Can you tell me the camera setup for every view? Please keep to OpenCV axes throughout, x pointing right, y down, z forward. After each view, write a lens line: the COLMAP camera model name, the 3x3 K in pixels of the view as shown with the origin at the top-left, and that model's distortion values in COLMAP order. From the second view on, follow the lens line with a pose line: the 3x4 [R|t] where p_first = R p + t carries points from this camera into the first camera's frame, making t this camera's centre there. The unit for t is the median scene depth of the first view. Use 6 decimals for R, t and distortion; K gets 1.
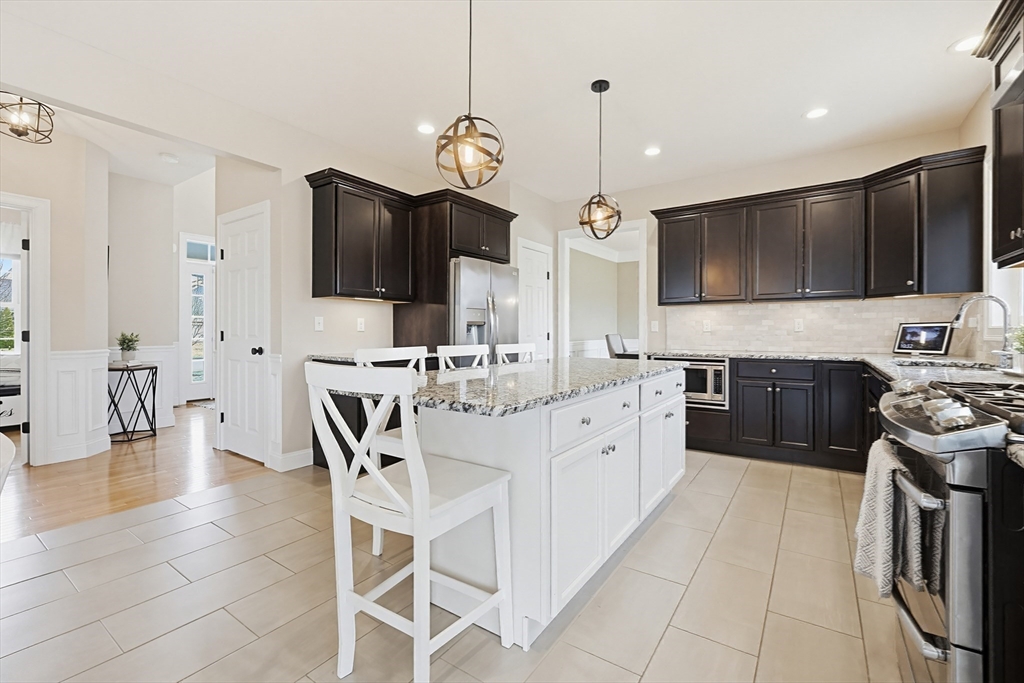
lens RADIAL K [[439.7, 0, 519.5], [0, 439.7, 334.7], [0, 0, 1]] dist [0.003856, 0.000452]
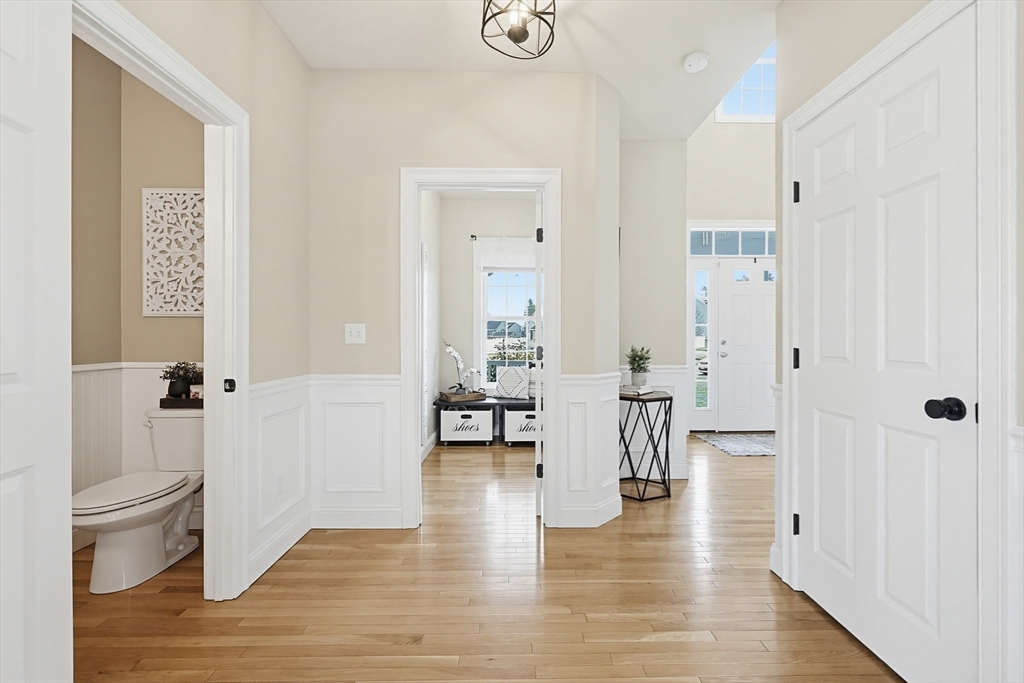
lens RADIAL K [[439.7, 0, 515.7], [0, 439.7, 341.0], [0, 0, 1]] dist [0.003856, 0.000452]
pose [[0.560539, -0.003446, -0.828121, -0.400177], [-0.002624, 0.999979, -0.005937, -0.010787], [0.828124, 0.005501, 0.560518, 0.424329]]
